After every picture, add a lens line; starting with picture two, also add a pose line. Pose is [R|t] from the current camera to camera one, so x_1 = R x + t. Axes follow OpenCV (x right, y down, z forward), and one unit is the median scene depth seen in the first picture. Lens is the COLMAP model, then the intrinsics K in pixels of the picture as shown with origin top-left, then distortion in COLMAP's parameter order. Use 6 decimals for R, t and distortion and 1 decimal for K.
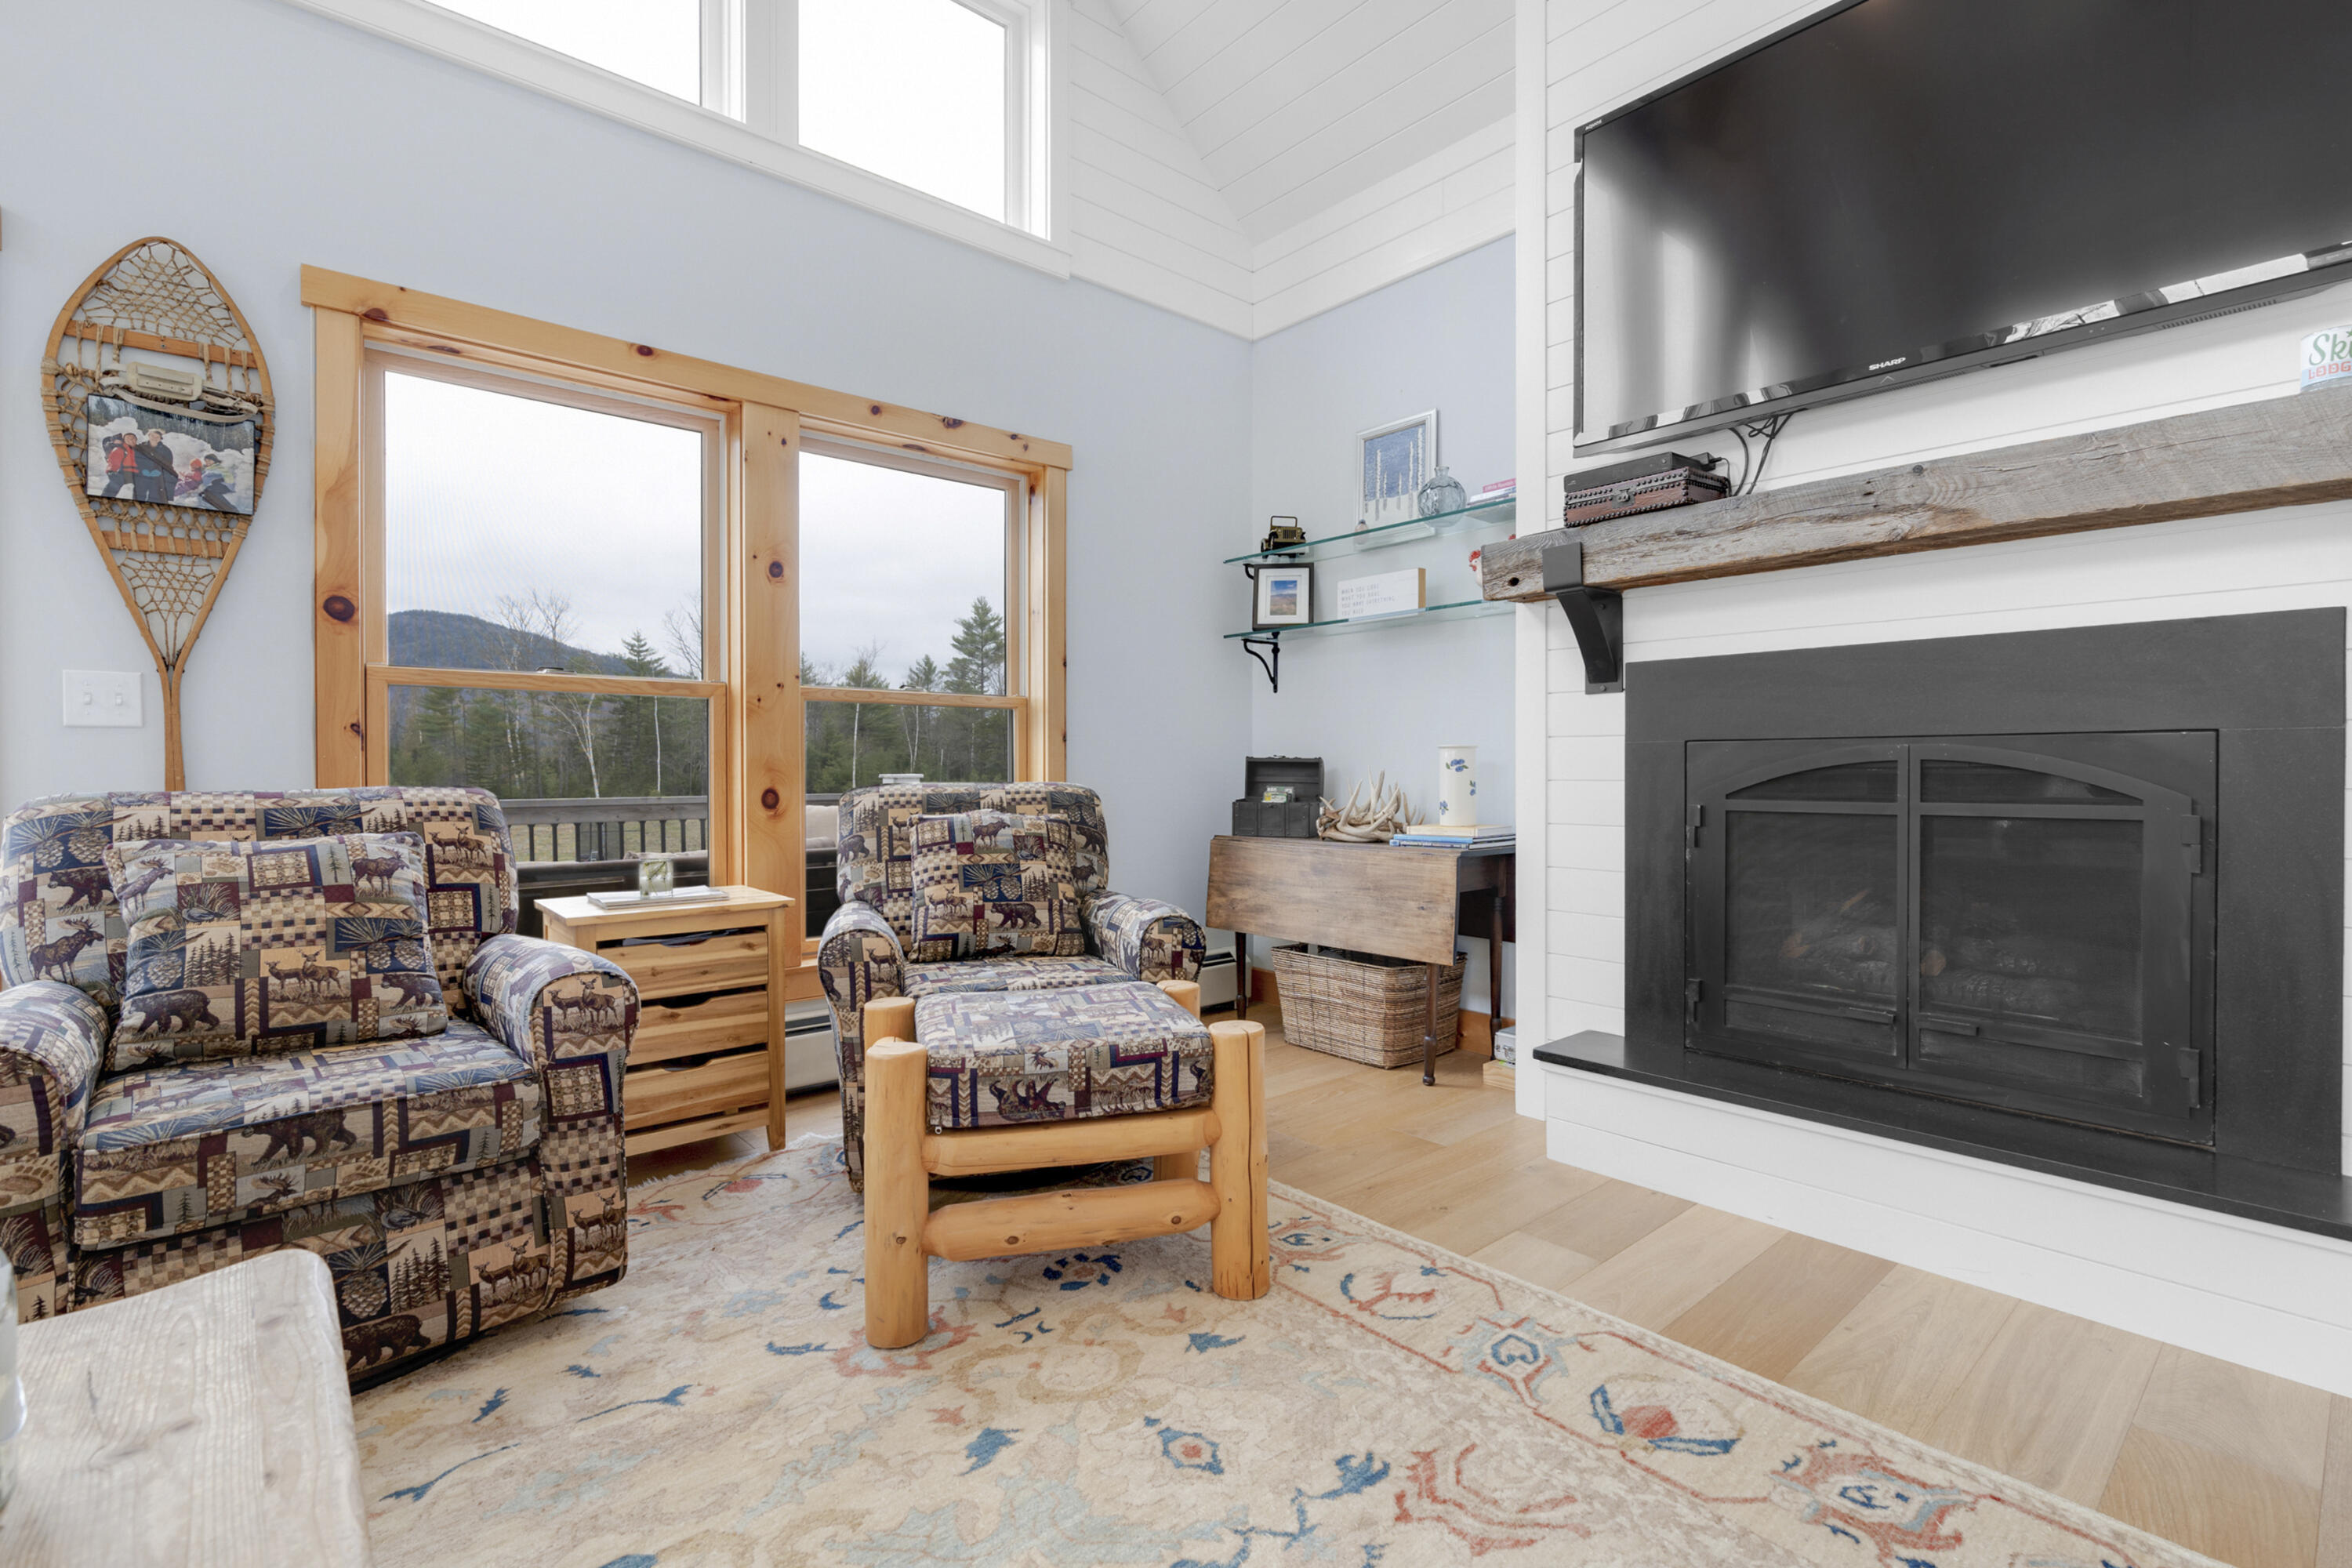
lens RADIAL K [[1071.2, 0, 1161.9], [0, 1071.2, 775.6], [0, 0, 1]] dist [-0.011940, 0.004852]
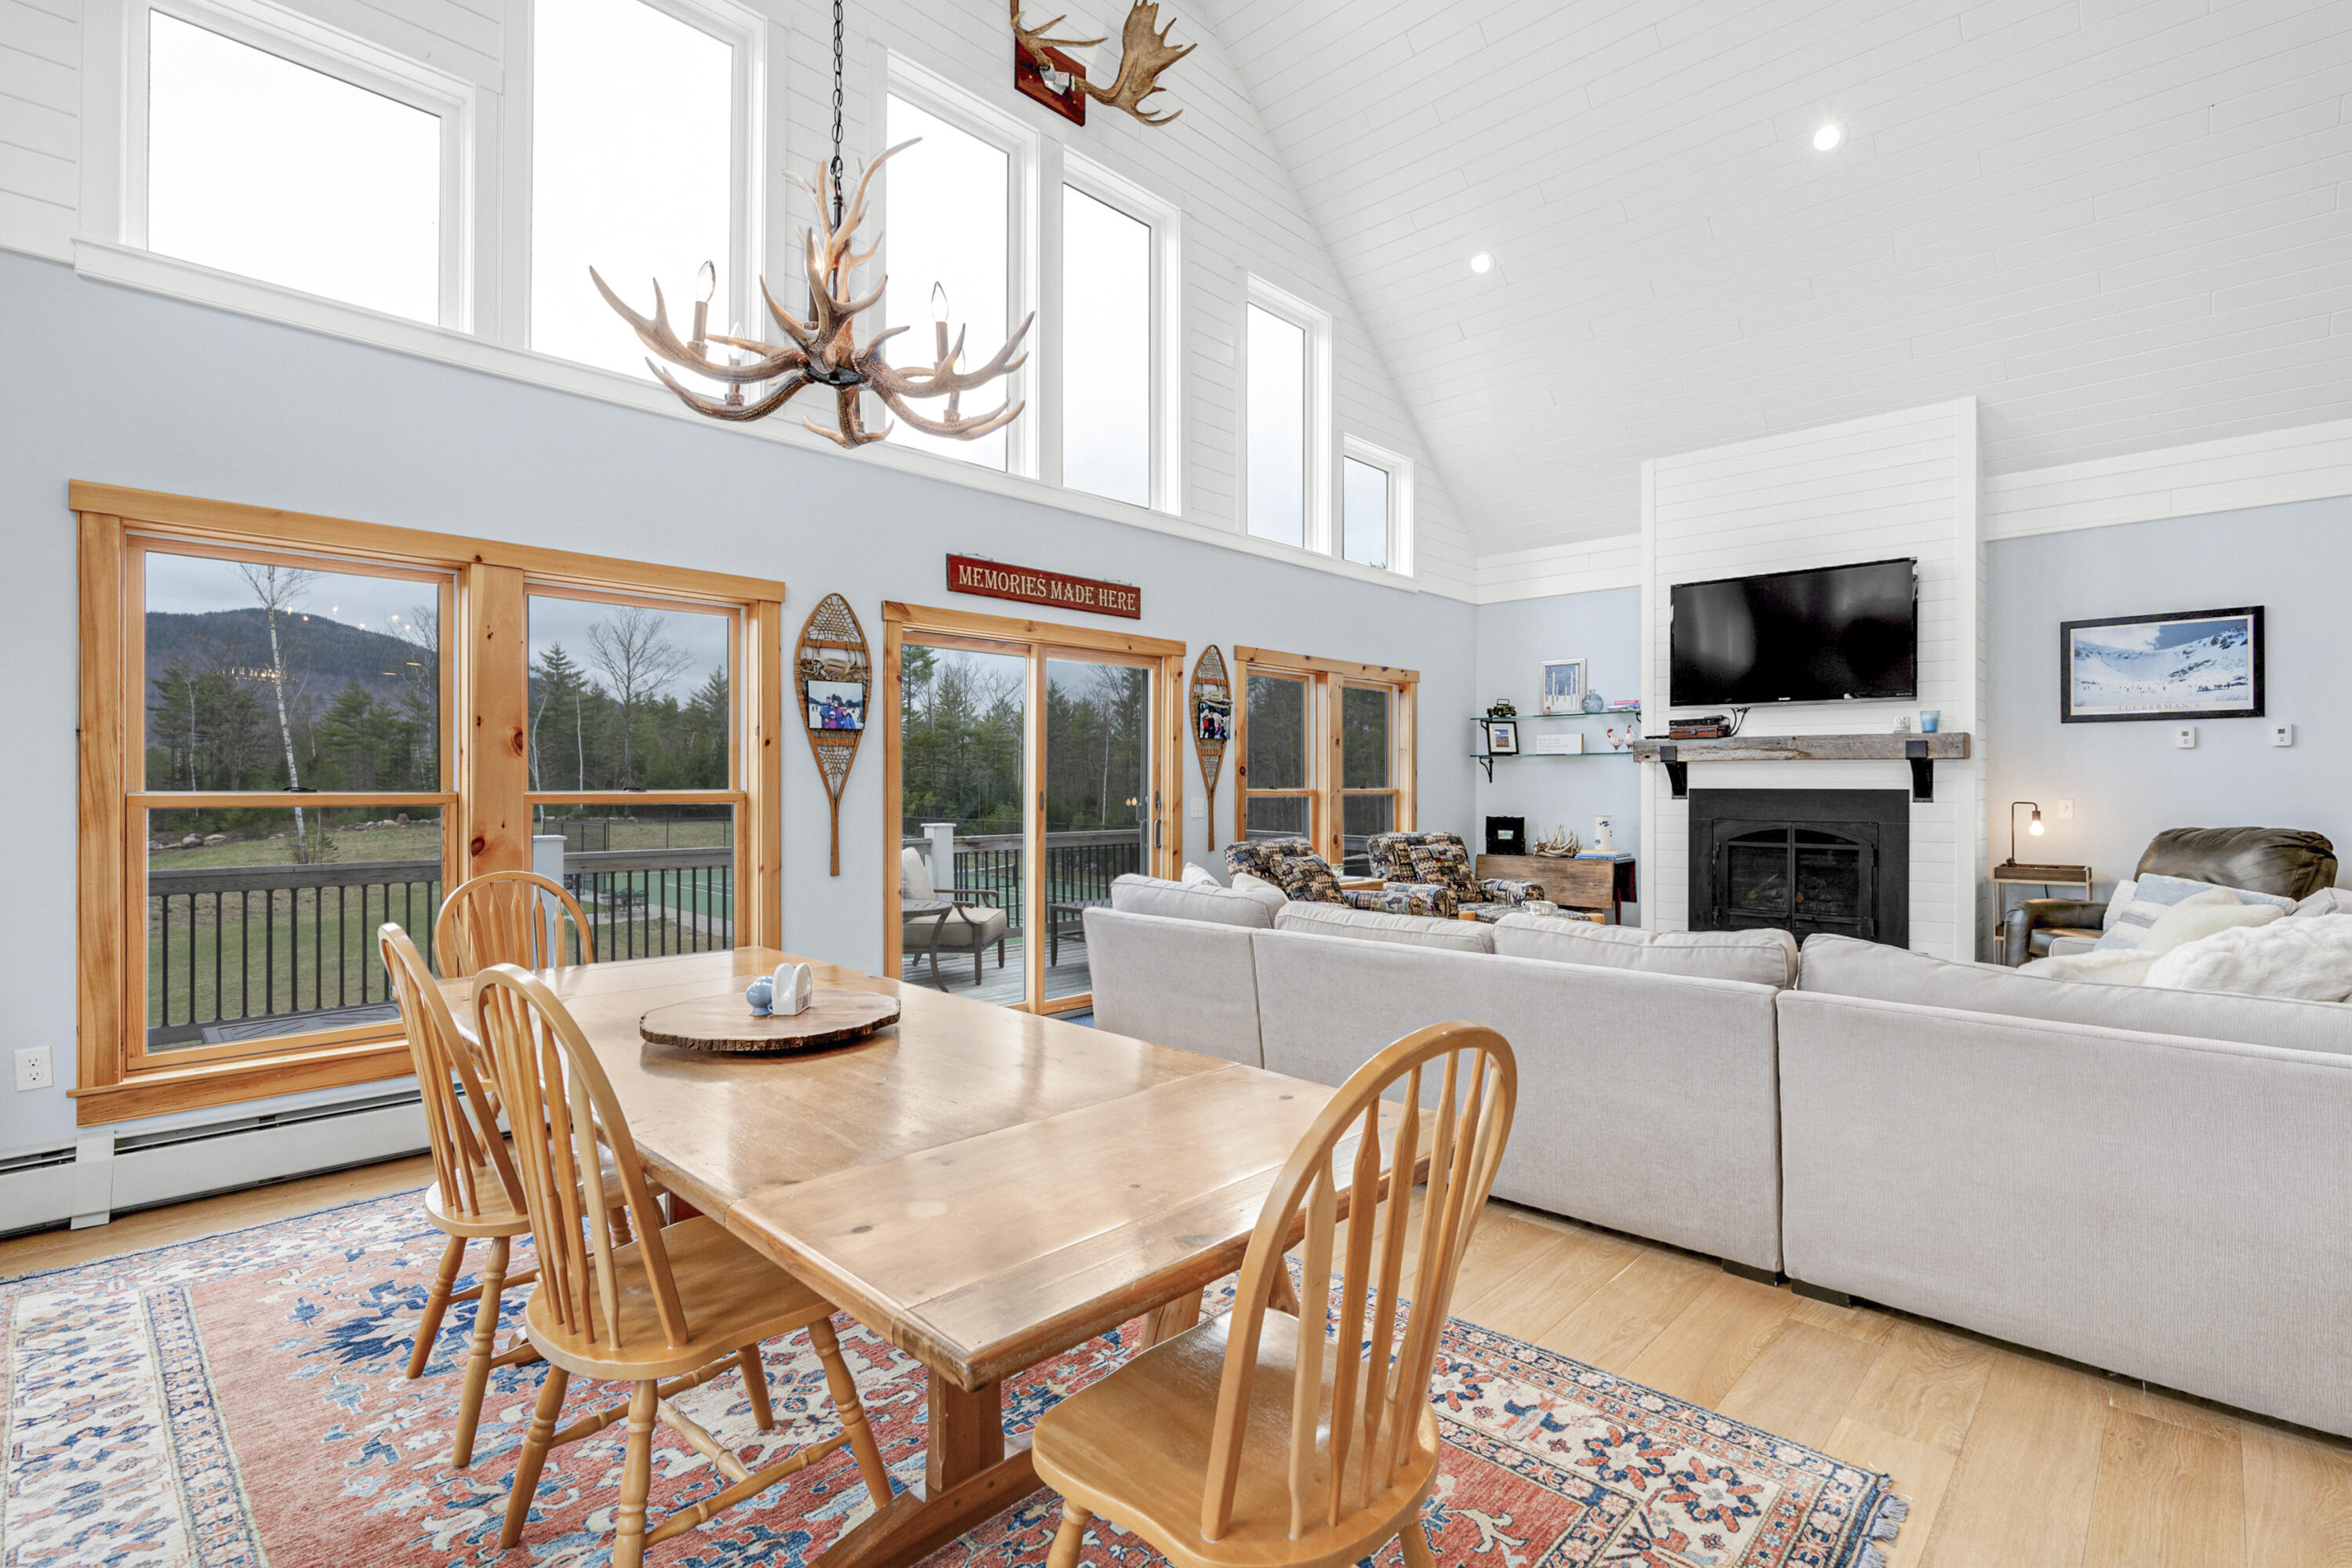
lens RADIAL K [[1071.2, 0, 1161.7], [0, 1071.2, 774.4], [0, 0, 1]] dist [-0.011940, 0.004852]
pose [[0.996502, 0.005661, 0.083379, -1.220738], [-0.004350, 0.999864, -0.015897, -0.106093], [-0.083458, 0.015479, 0.996391, -1.712287]]
